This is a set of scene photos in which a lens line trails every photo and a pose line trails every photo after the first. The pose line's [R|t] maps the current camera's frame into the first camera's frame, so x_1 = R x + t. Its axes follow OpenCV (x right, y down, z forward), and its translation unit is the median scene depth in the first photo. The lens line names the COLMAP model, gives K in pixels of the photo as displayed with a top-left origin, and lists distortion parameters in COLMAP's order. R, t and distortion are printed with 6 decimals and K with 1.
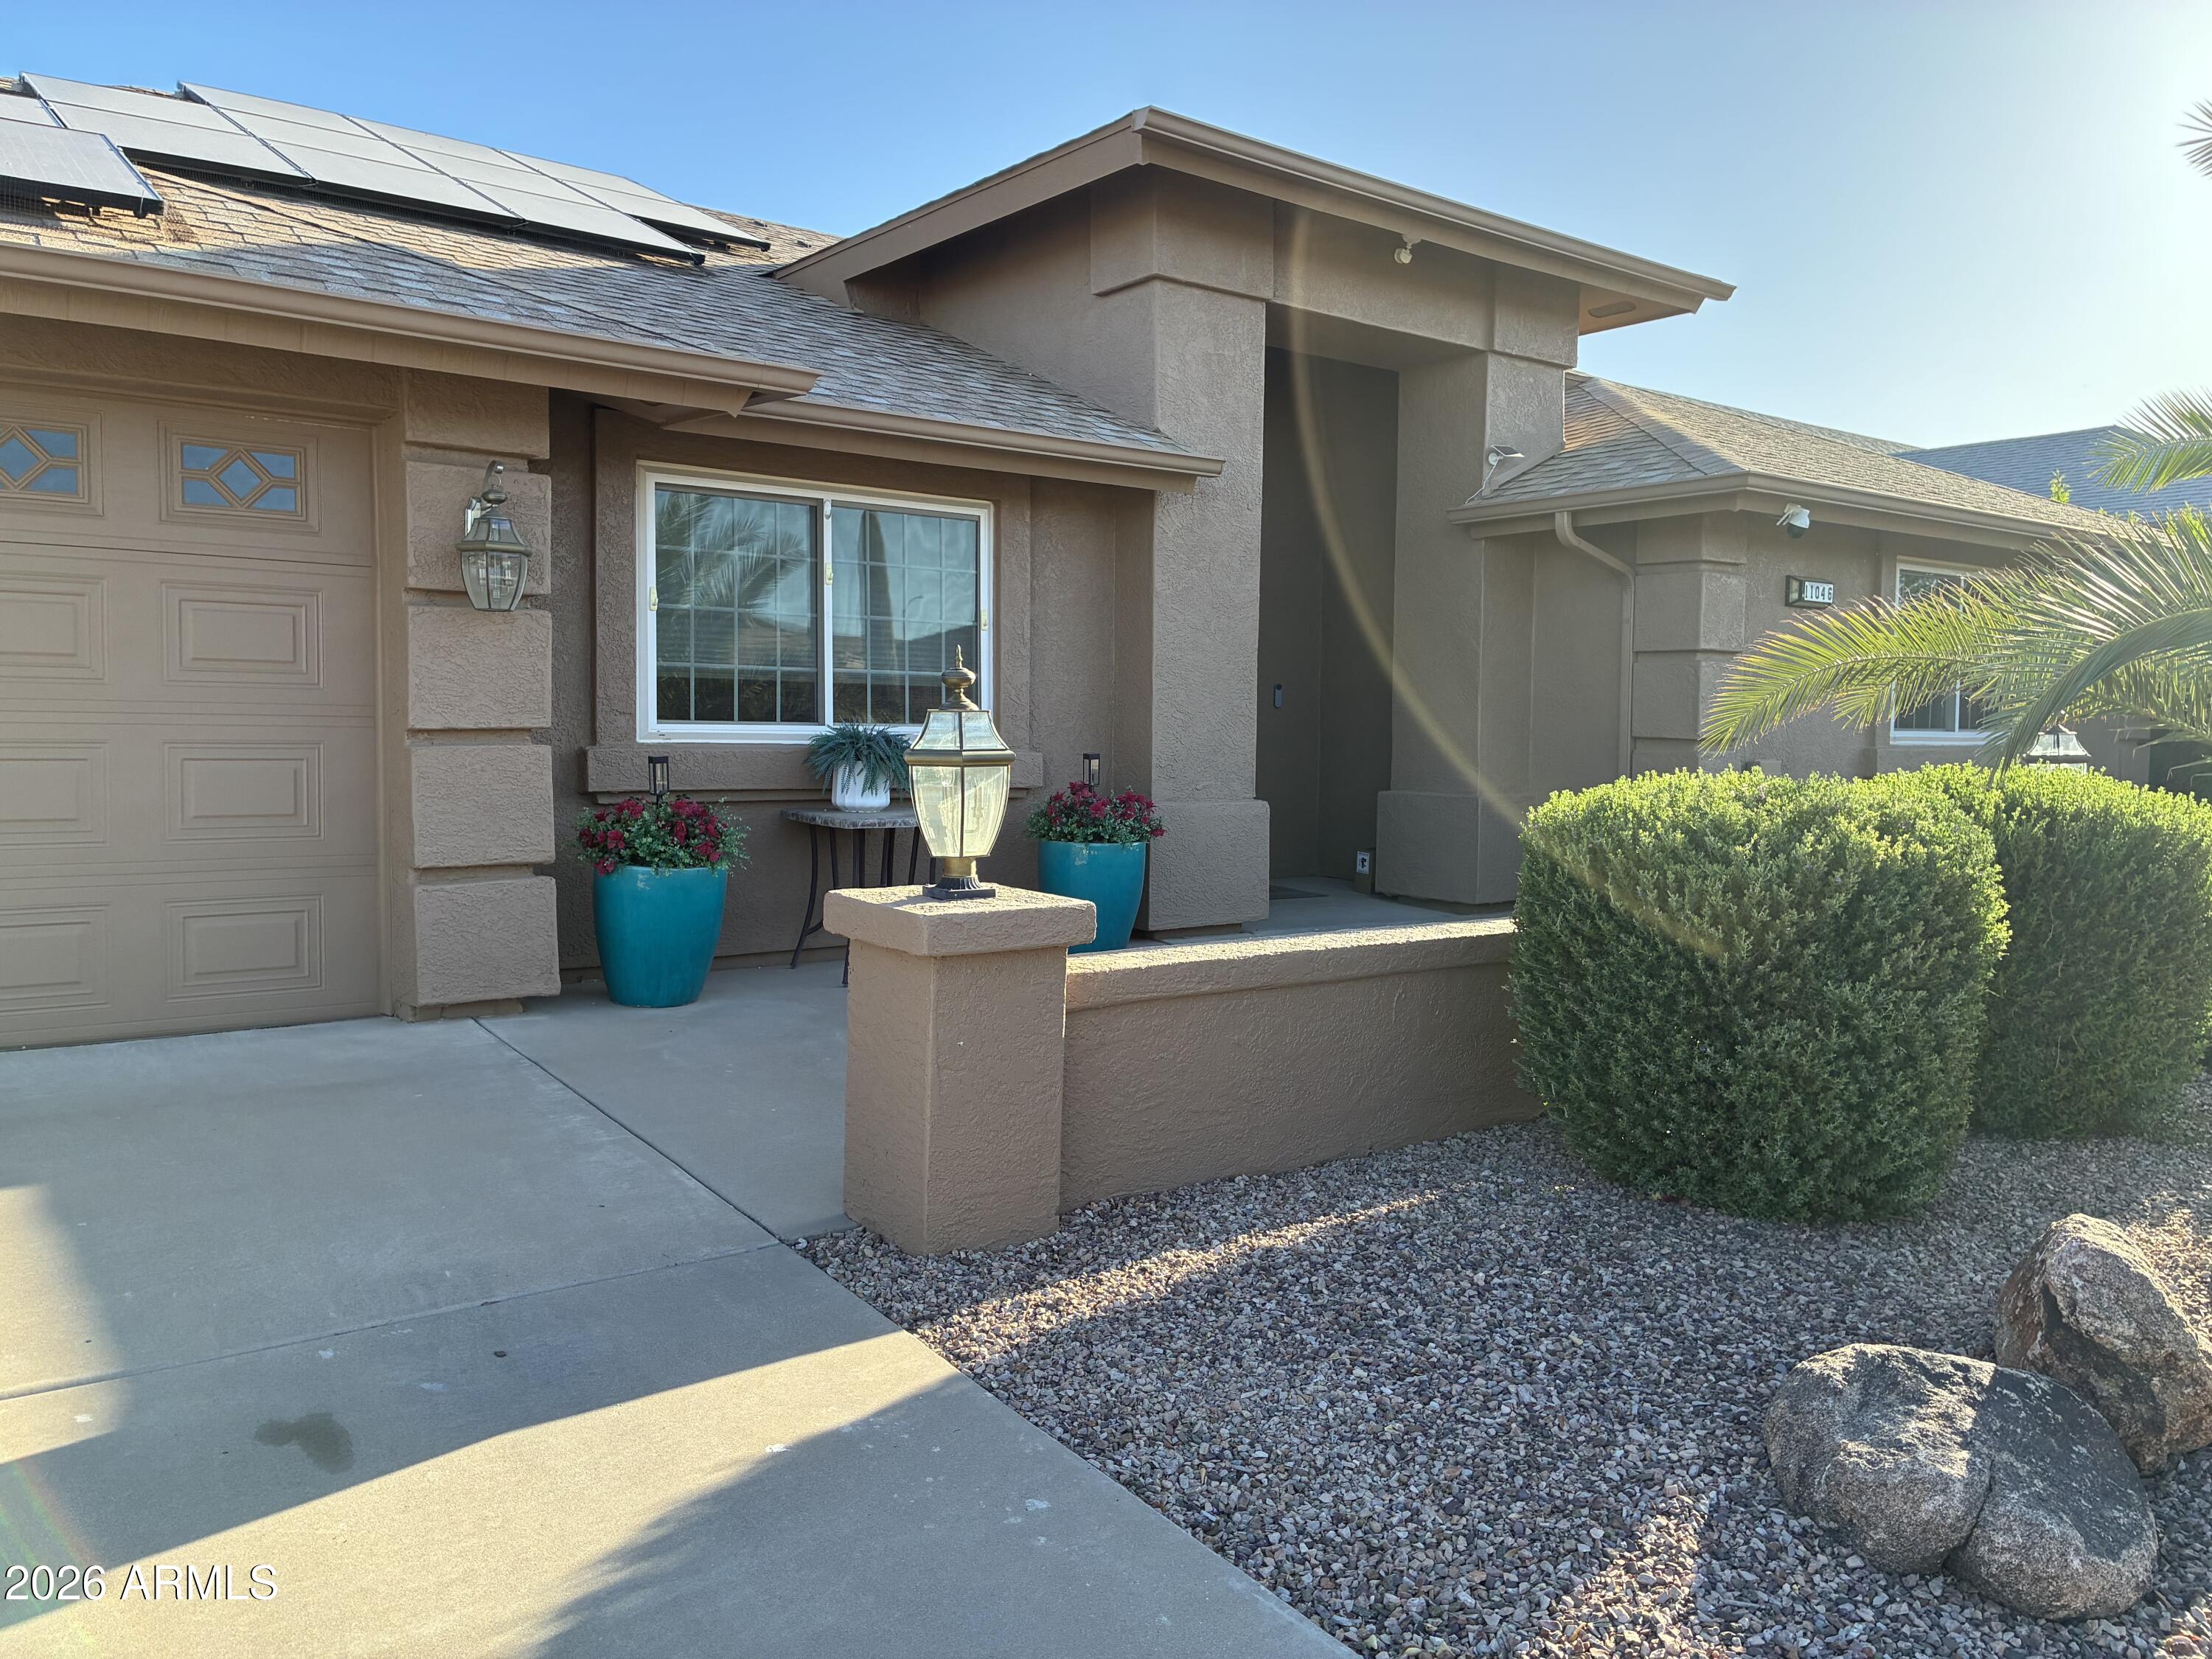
lens RADIAL K [[1713.6, 0, 1160.3], [0, 1713.6, 779.9], [0, 0, 1]] dist [0.083788, -0.175769]
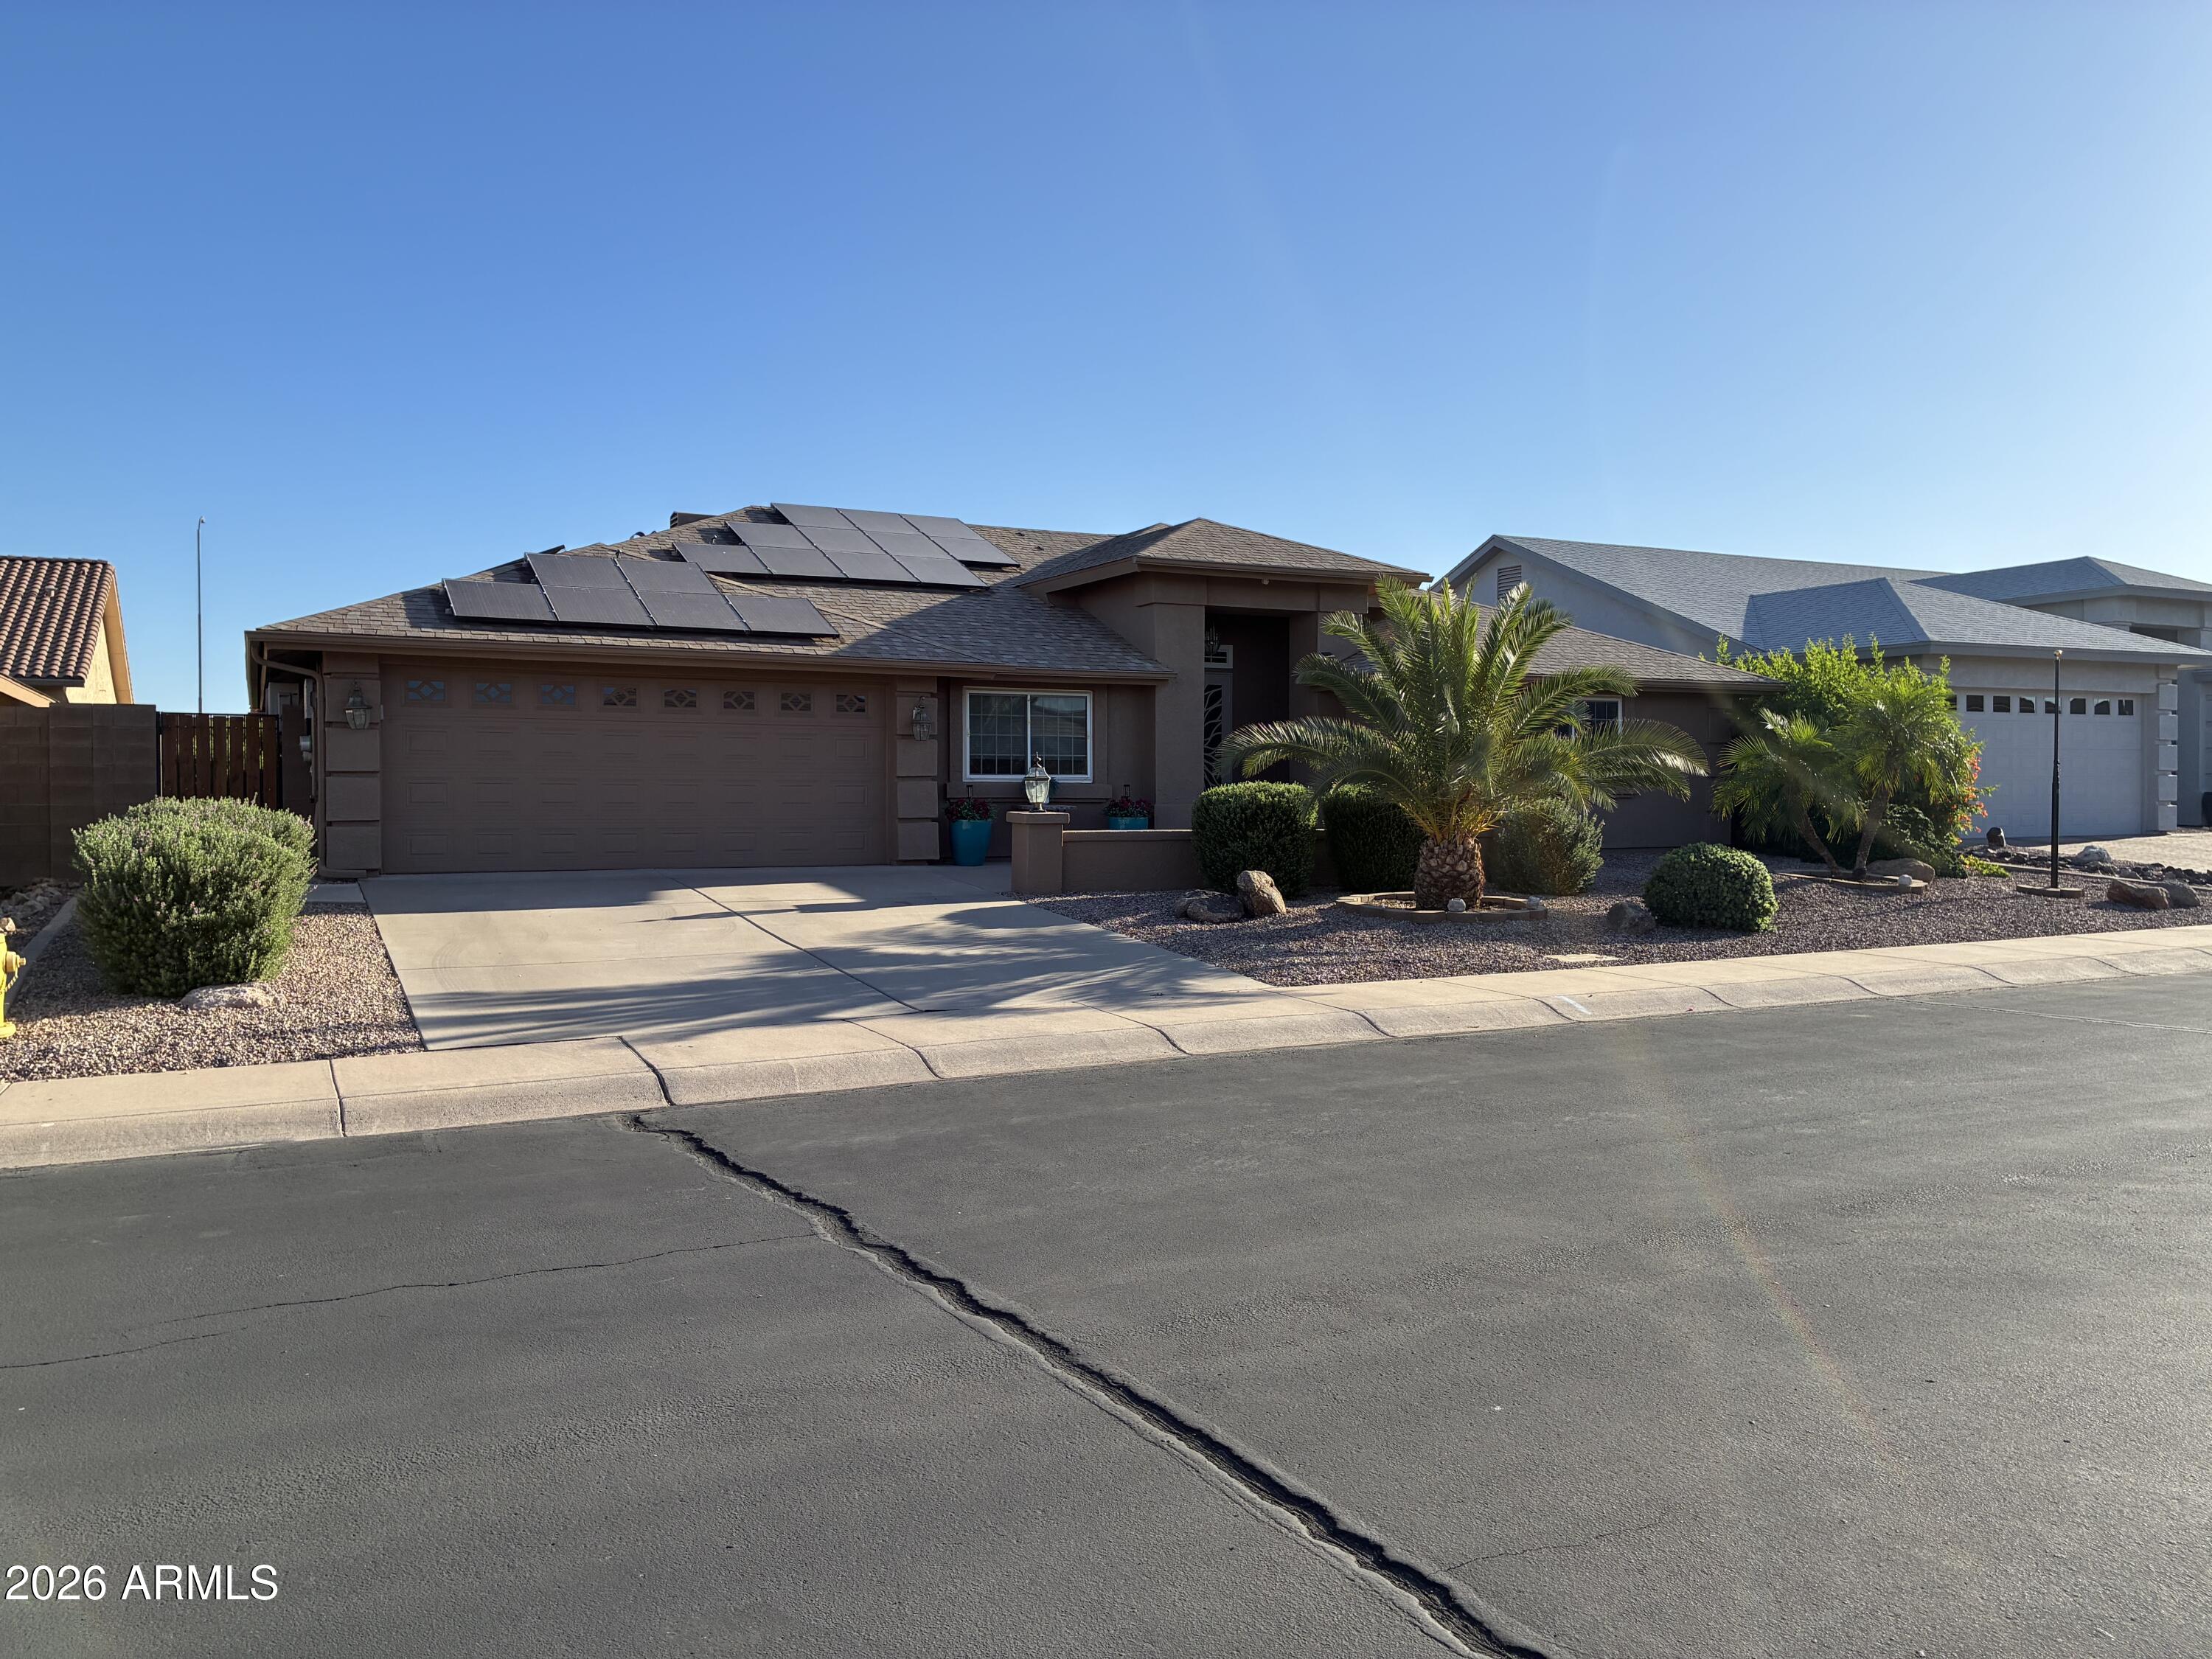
lens RADIAL K [[1713.6, 0, 1160.3], [0, 1713.6, 779.9], [0, 0, 1]] dist [0.083788, -0.175769]
pose [[0.984028, -0.012489, -0.177573, 0.581742], [0.006101, 0.999316, -0.036474, 0.089861], [0.177907, 0.034808, 0.983431, -1.932411]]
